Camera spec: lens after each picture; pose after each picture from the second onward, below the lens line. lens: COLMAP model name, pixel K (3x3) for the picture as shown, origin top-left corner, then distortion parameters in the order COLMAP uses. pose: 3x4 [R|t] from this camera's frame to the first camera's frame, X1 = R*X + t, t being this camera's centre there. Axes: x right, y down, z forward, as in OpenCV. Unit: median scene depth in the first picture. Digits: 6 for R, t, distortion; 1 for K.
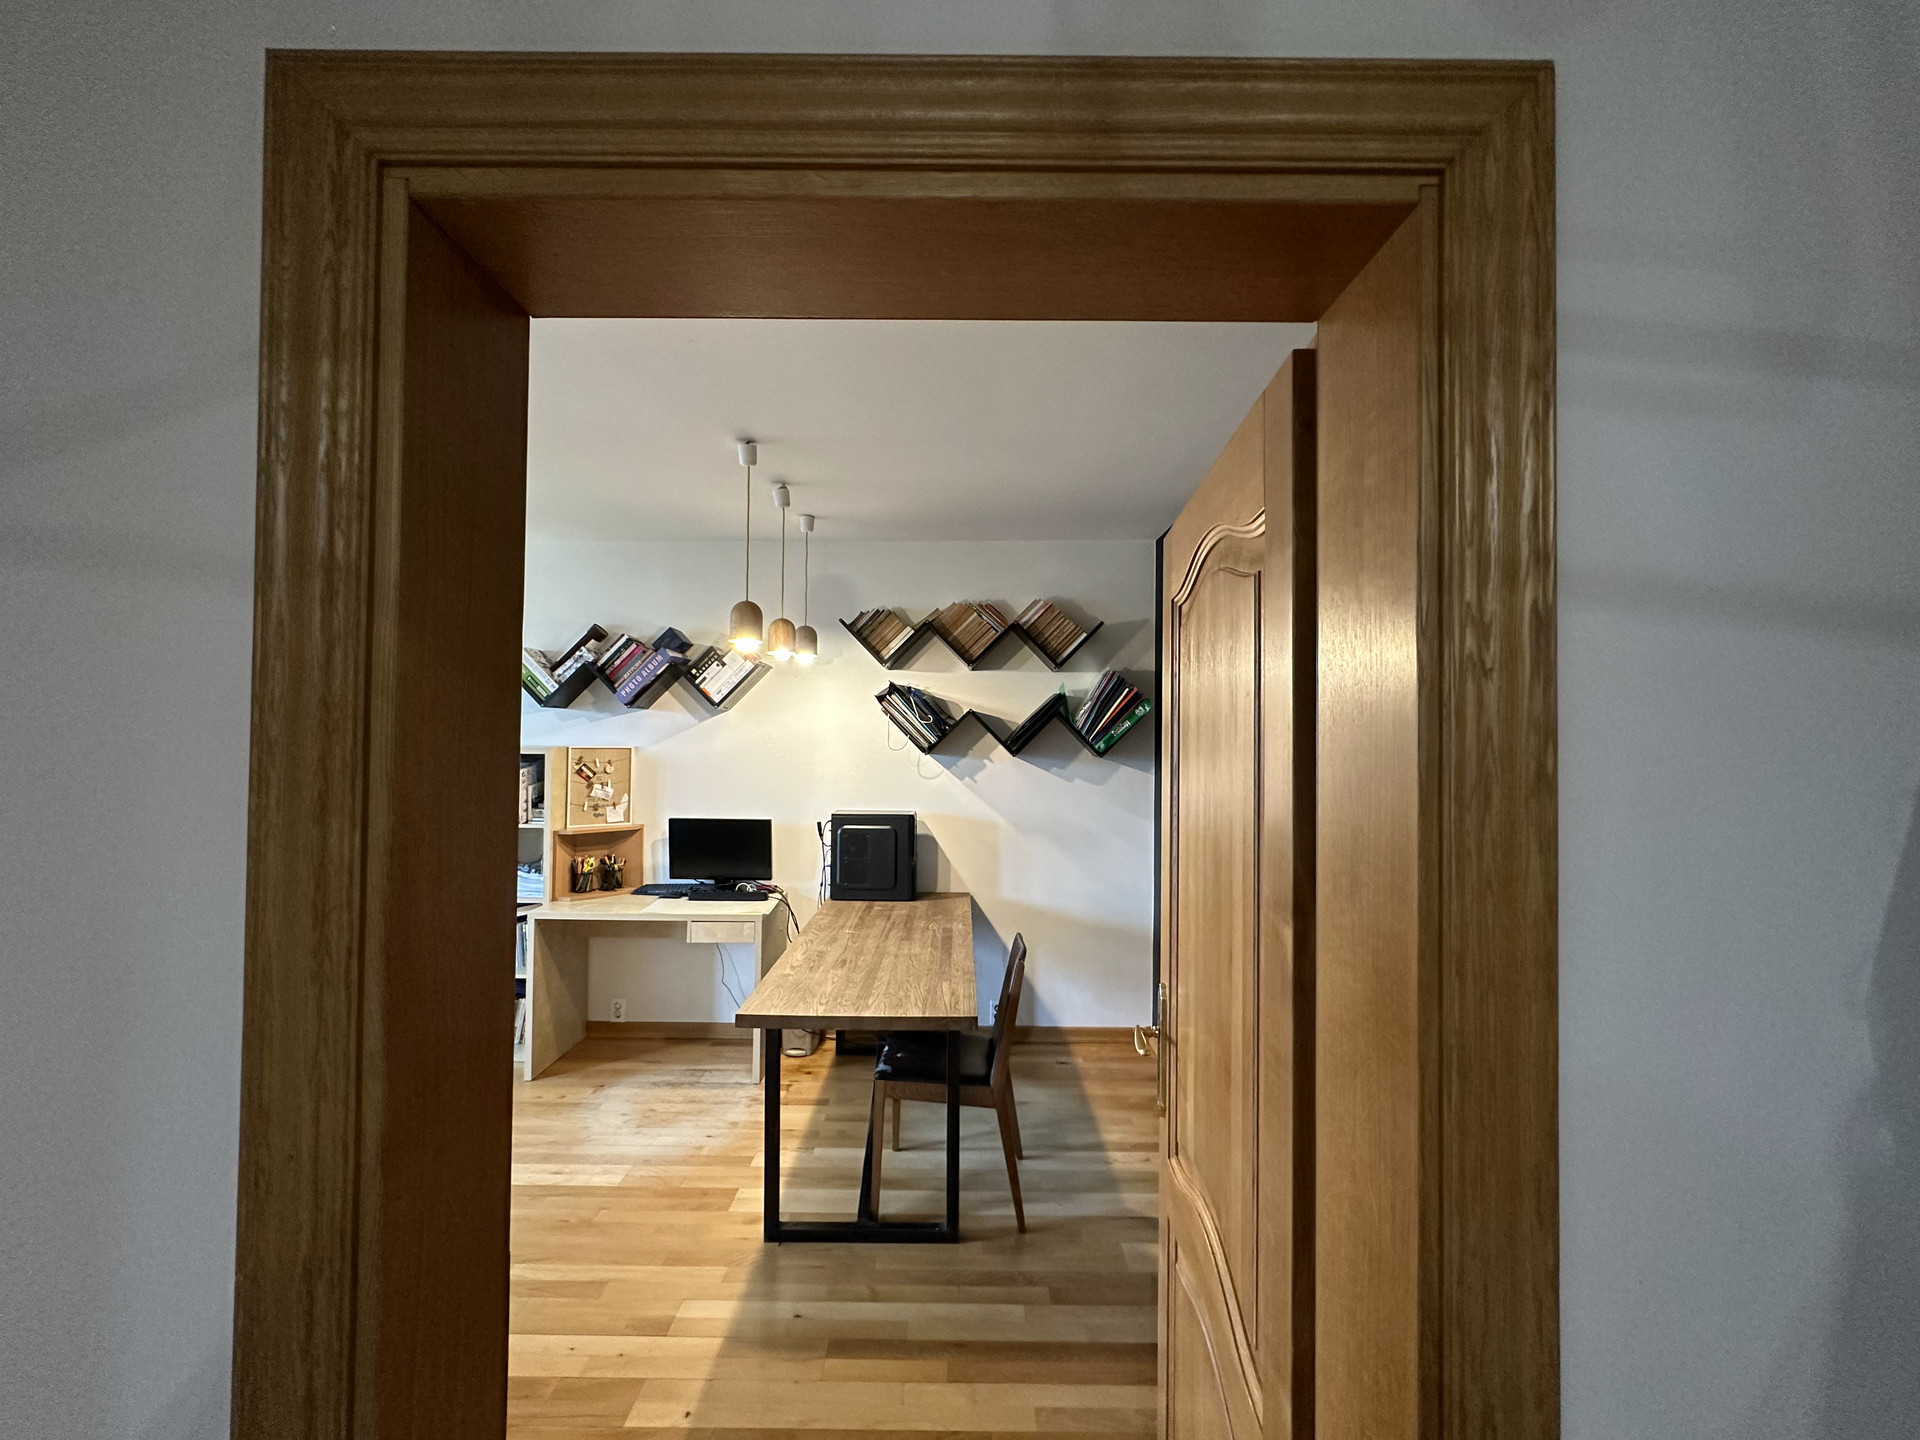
lens RADIAL K [[764.5, 0, 960.1], [0, 764.5, 718.5], [0, 0, 1]] dist [-0.002798, 0.000601]
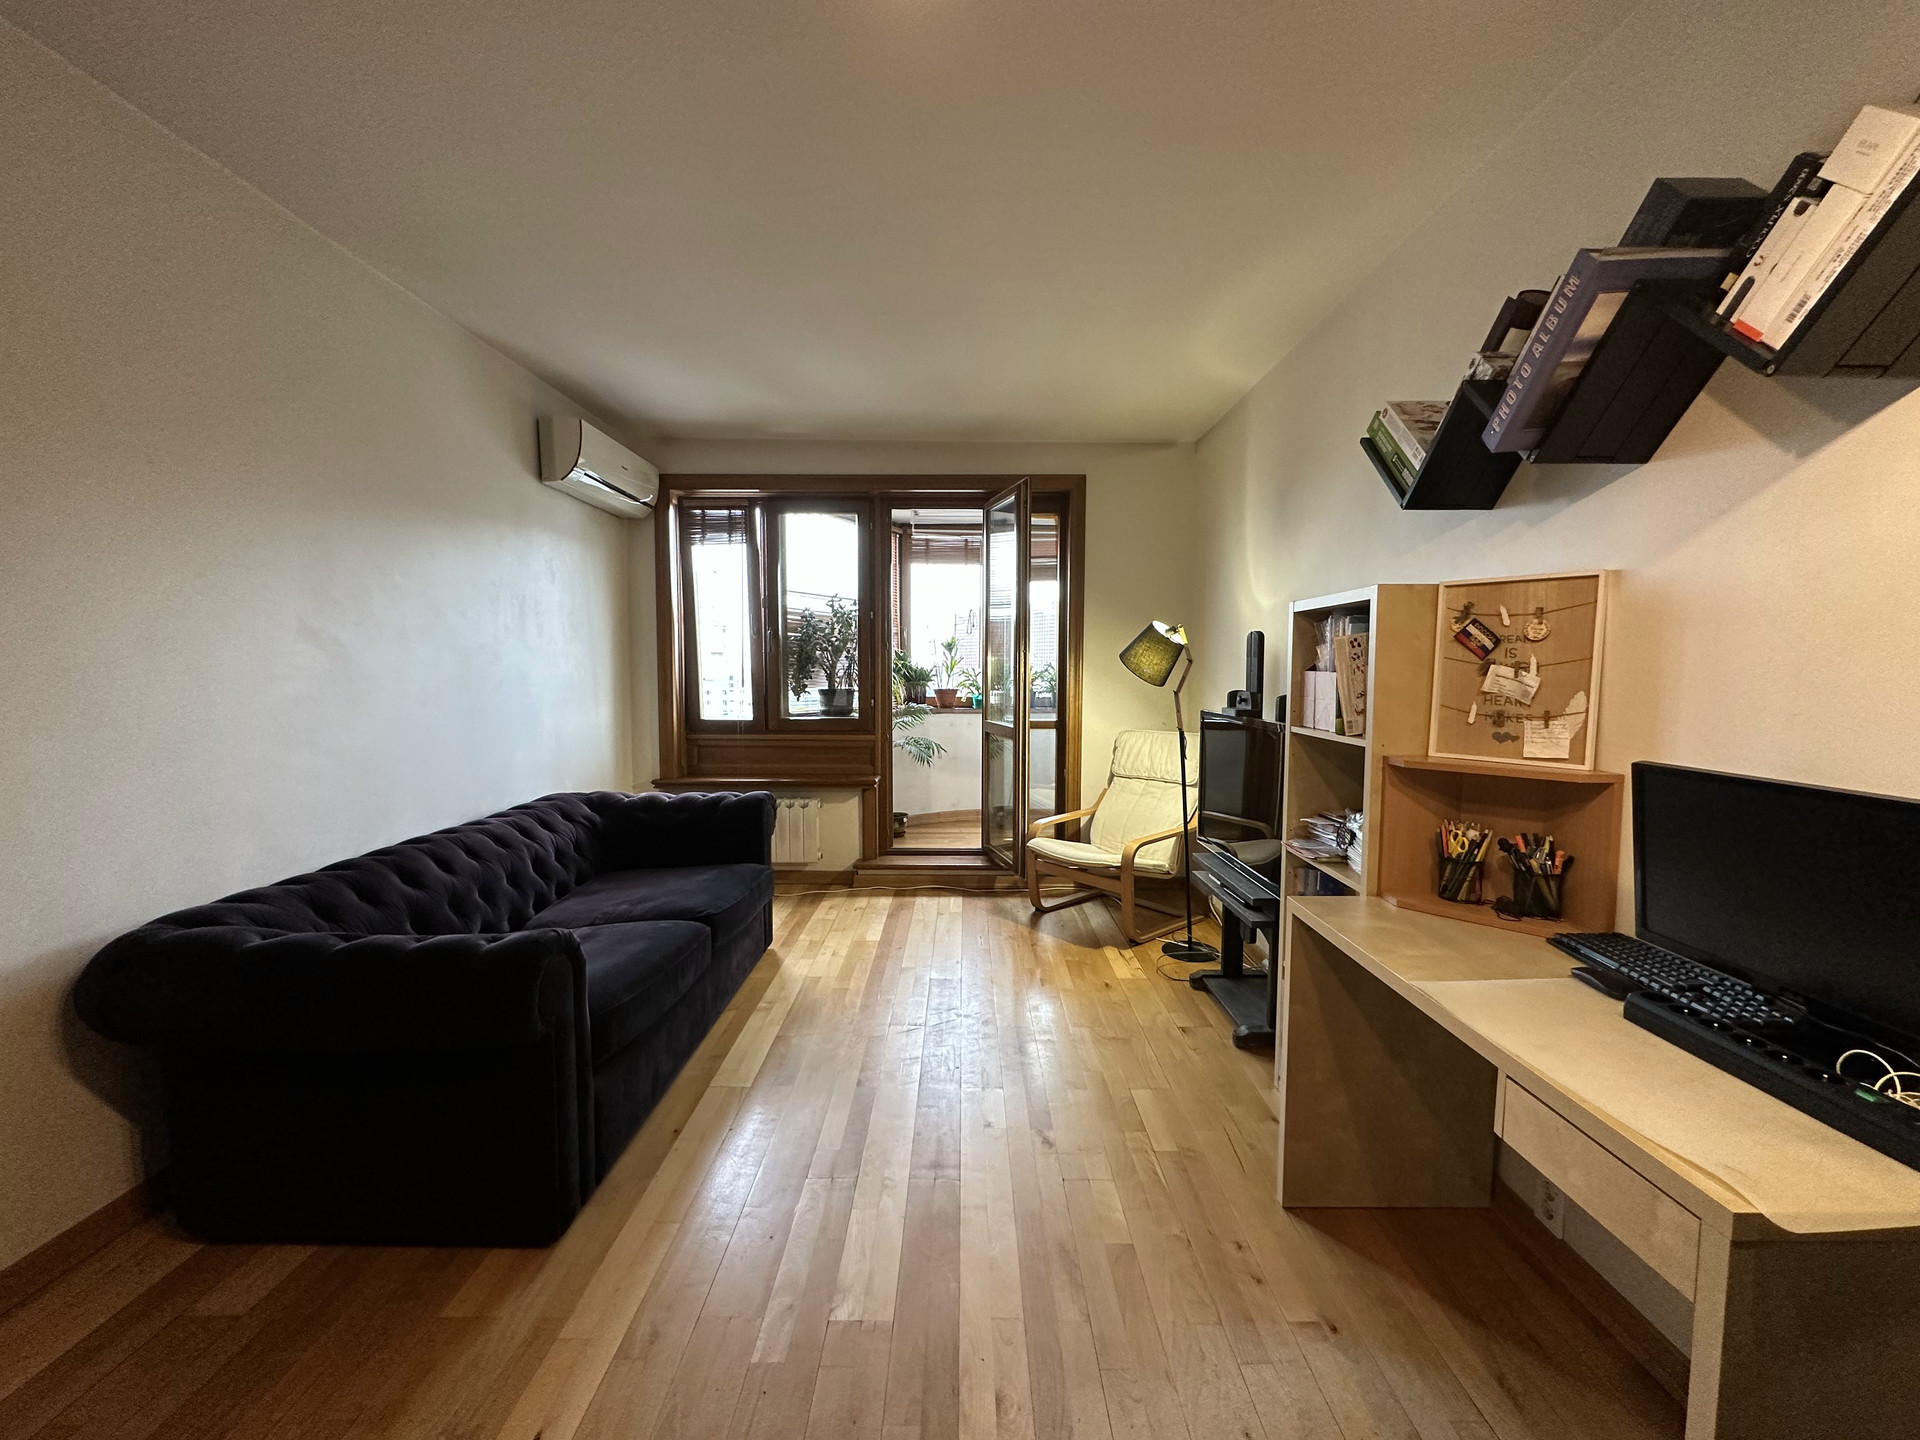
lens RADIAL K [[764.5, 0, 958.5], [0, 764.5, 715.5], [0, 0, 1]] dist [-0.002798, 0.000601]
pose [[0.000938, 0.055990, -0.998431, -0.042193], [0.009787, 0.998383, 0.055996, 0.087961], [0.999952, -0.009824, 0.000389, 0.697157]]
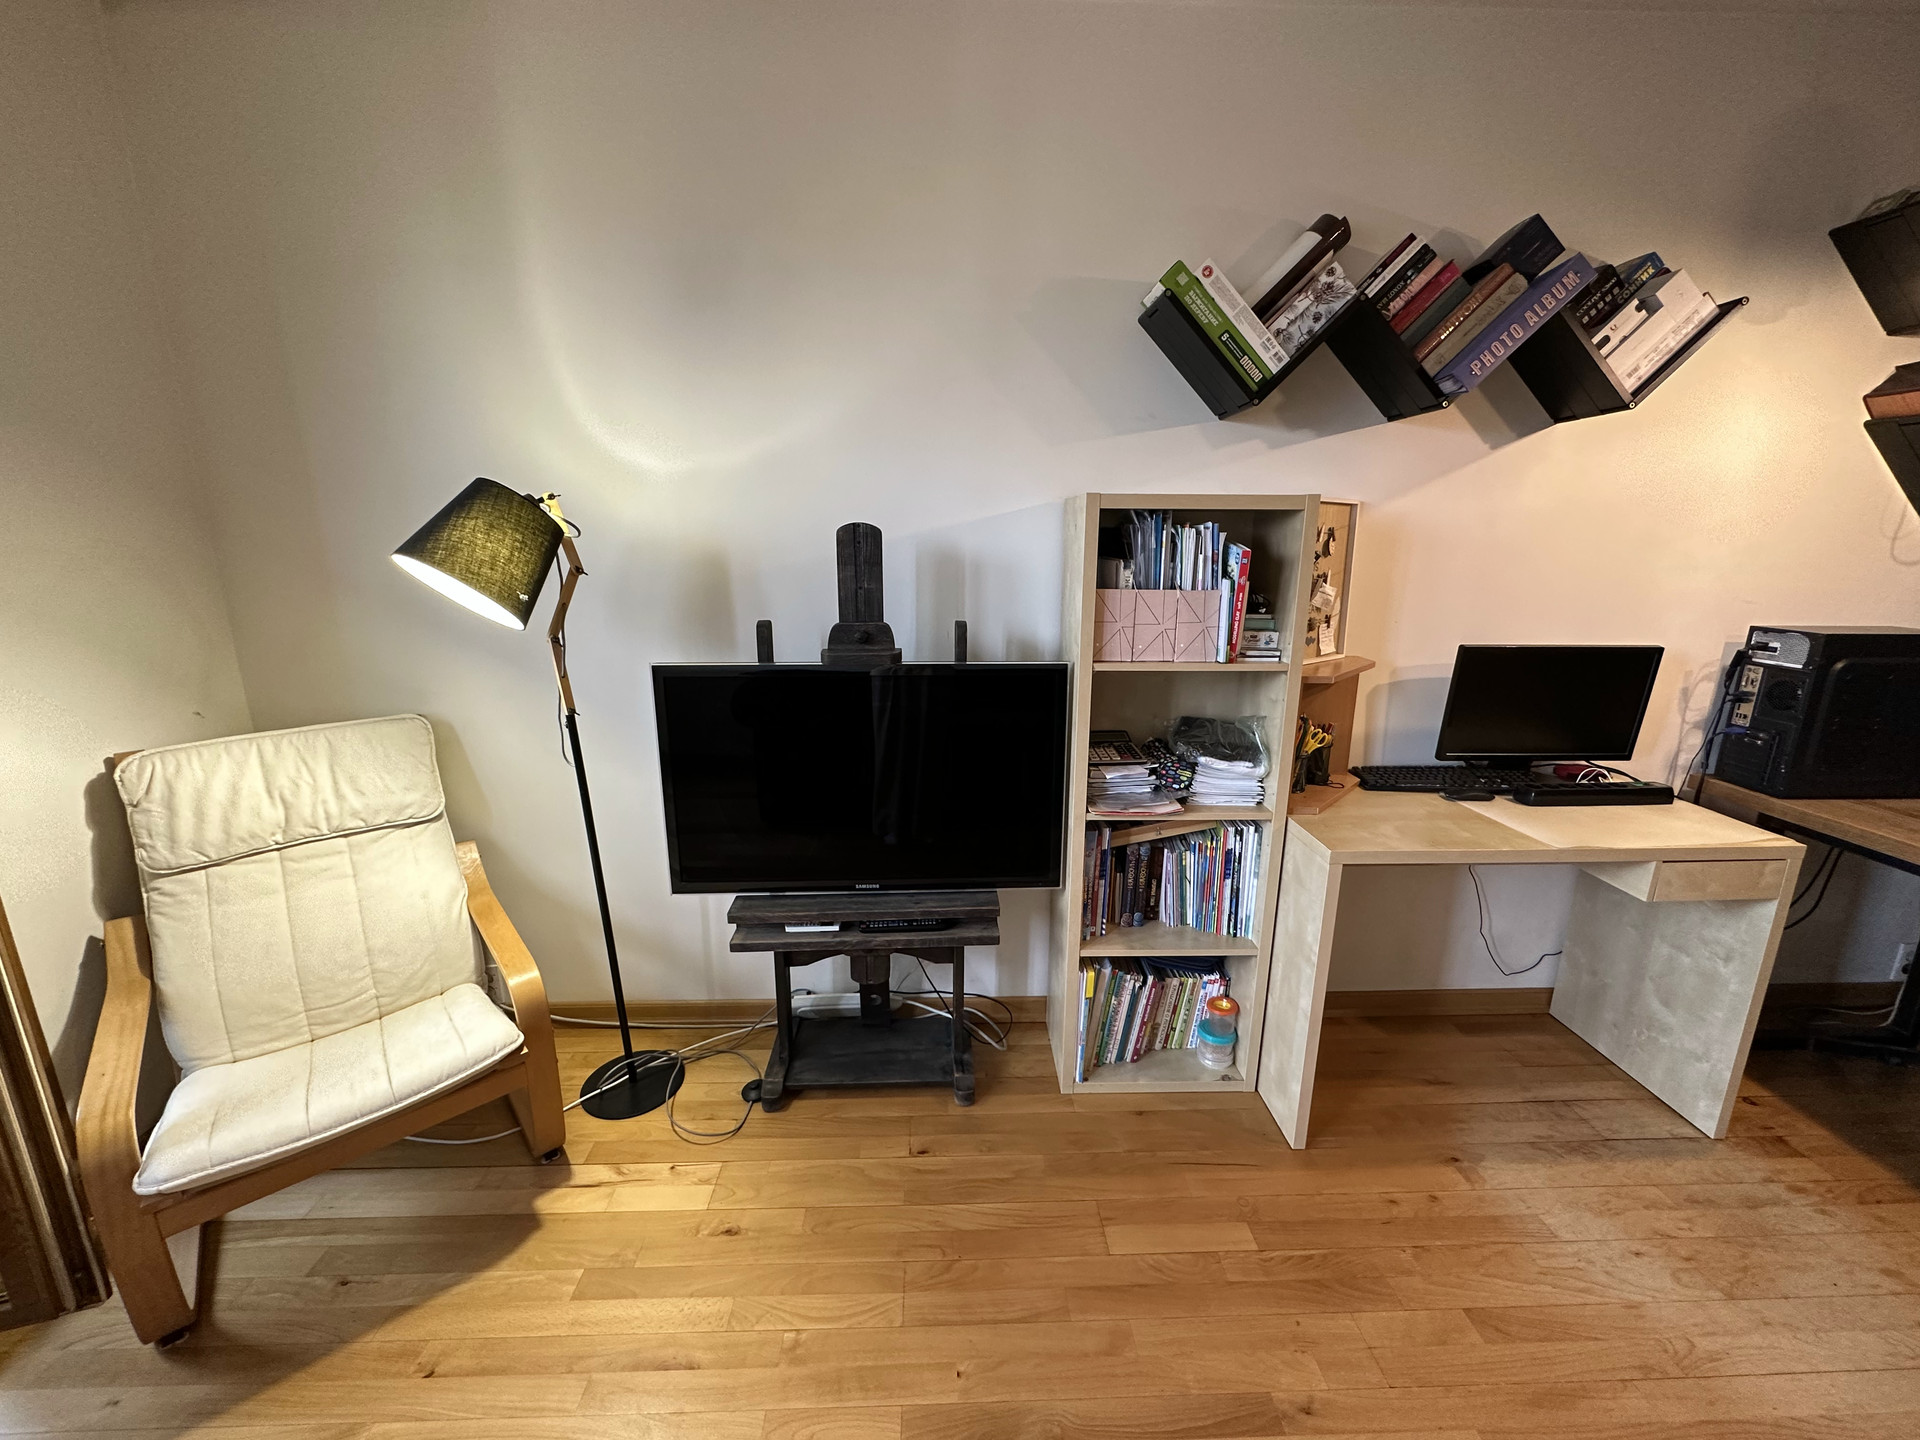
lens RADIAL K [[764.5, 0, 957.2], [0, 764.5, 717.5], [0, 0, 1]] dist [-0.002798, 0.000601]
pose [[0.999180, -0.013255, 0.038268, -0.732499], [0.003557, 0.969992, 0.243111, 0.053274], [-0.040342, -0.242775, 0.969243, 0.515818]]
